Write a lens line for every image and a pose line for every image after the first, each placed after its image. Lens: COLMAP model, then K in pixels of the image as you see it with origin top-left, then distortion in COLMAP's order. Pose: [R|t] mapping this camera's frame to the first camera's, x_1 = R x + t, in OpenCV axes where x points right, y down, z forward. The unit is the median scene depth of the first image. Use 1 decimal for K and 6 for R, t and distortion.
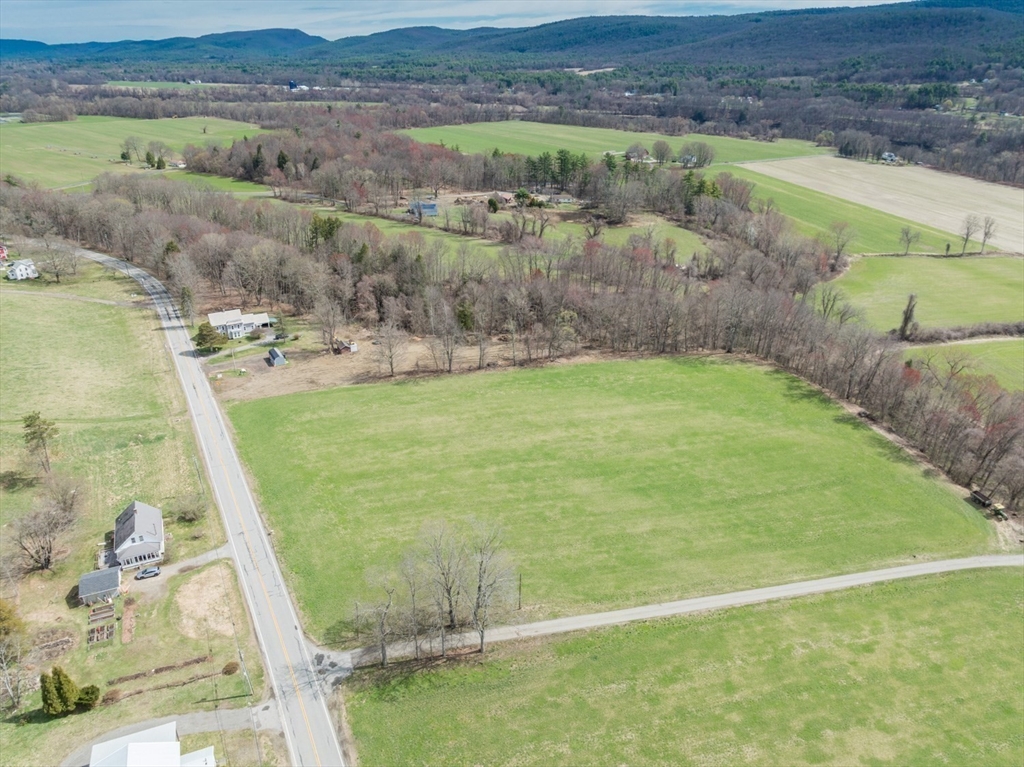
lens RADIAL K [[722.8, 0, 510.6], [0, 722.8, 385.0], [0, 0, 1]] dist [-0.056192, 0.033022]
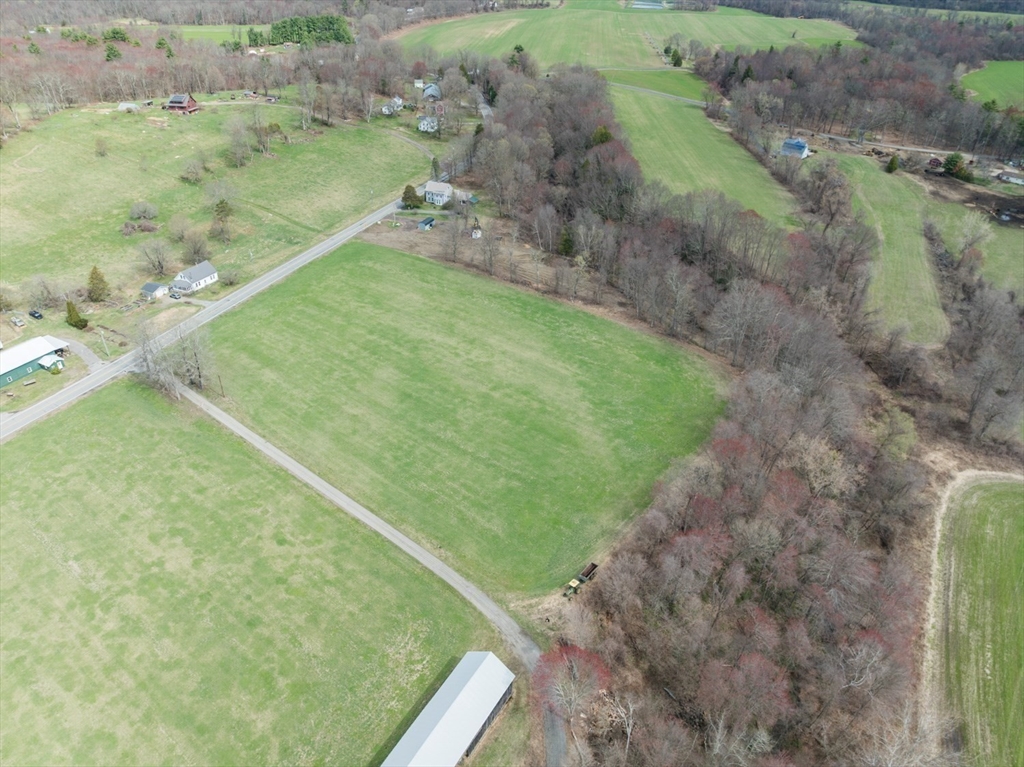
lens RADIAL K [[722.8, 0, 512.7], [0, 722.8, 382.6], [0, 0, 1]] dist [-0.056192, 0.033022]
pose [[0.624930, 0.418902, -0.658774, 0.356252], [-0.335972, 0.906016, 0.257407, -0.078824], [0.704688, 0.060468, 0.706936, 0.099202]]
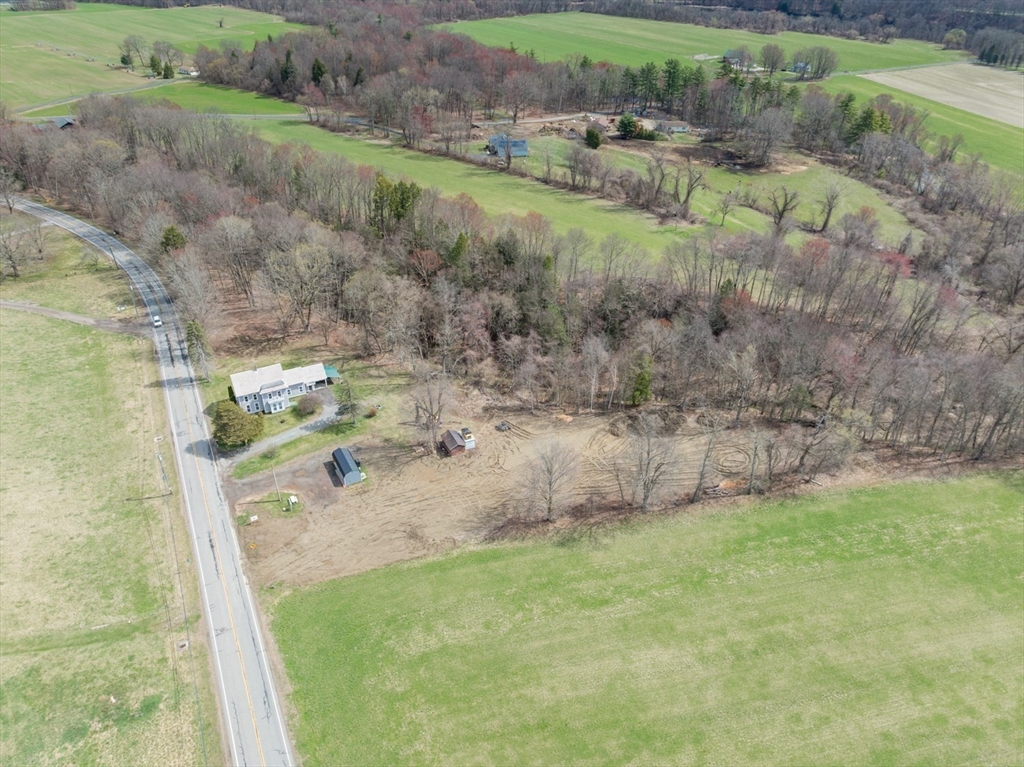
lens RADIAL K [[722.8, 0, 520.0], [0, 722.8, 383.3], [0, 0, 1]] dist [-0.056192, 0.033022]
pose [[0.999580, 0.016952, -0.023492, -0.079951], [-0.013661, 0.990917, 0.133779, -0.090661], [0.025546, -0.133402, 0.990733, 0.199107]]
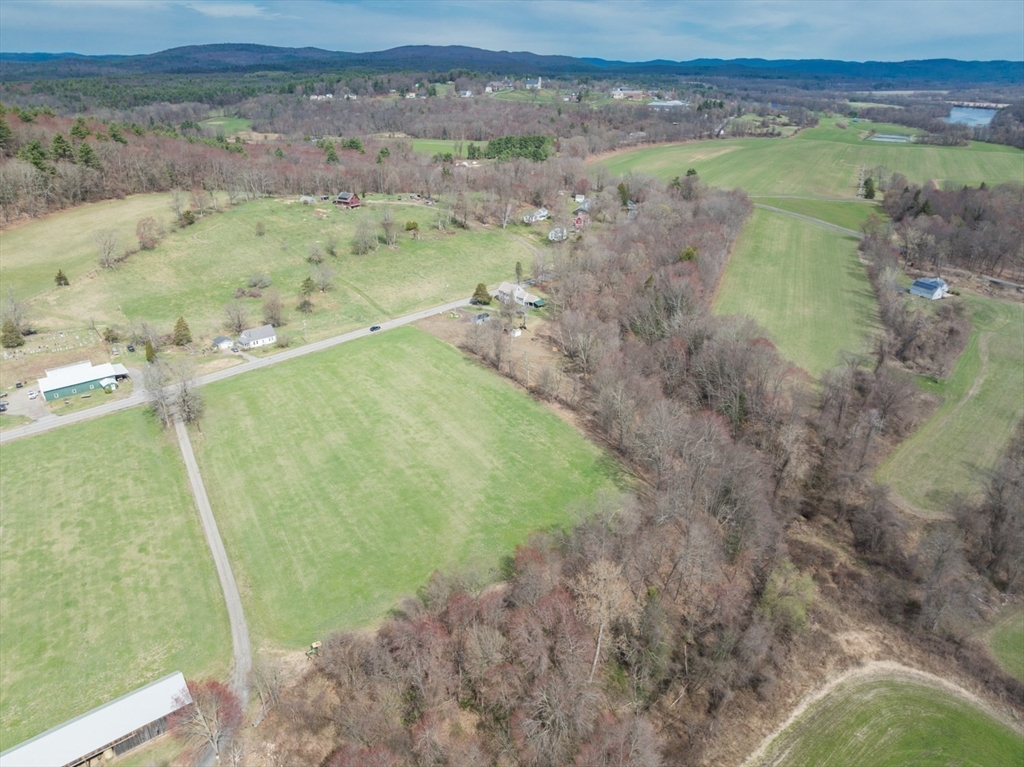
lens RADIAL K [[722.8, 0, 512.4], [0, 722.8, 382.6], [0, 0, 1]] dist [-0.056192, 0.033022]
pose [[0.308399, 0.383768, -0.870409, 0.457436], [-0.404656, 0.881019, 0.245071, -0.141718], [0.860897, 0.276636, 0.426999, 0.233462]]
